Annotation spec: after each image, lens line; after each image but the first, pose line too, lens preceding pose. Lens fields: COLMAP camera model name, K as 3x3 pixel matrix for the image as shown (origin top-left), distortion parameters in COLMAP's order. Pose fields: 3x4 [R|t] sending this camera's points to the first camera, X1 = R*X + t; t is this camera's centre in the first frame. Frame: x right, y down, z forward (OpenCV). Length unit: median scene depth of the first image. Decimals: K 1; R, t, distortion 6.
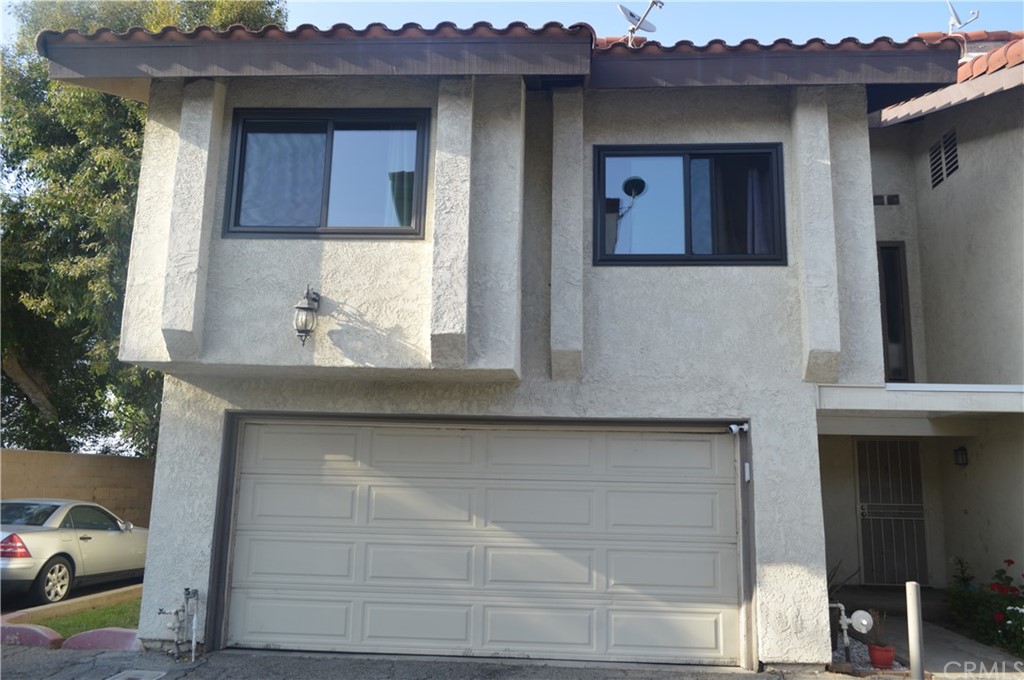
lens RADIAL K [[849.5, 0, 507.3], [0, 849.5, 334.6], [0, 0, 1]] dist [-0.009679, -0.003980]
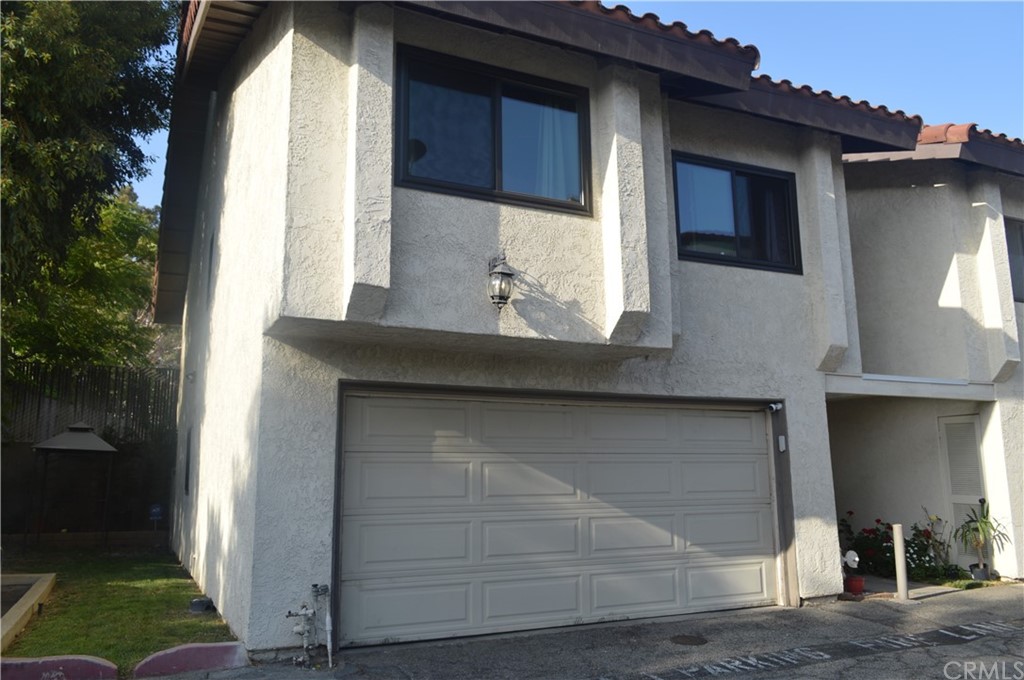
lens RADIAL K [[849.5, 0, 507.3], [0, 849.5, 334.6], [0, 0, 1]] dist [-0.009679, -0.003980]
pose [[0.859663, 0.056327, 0.507747, -0.669201], [-0.060624, 0.998128, -0.008086, 0.041281], [-0.507252, -0.023830, 0.861468, 0.165398]]
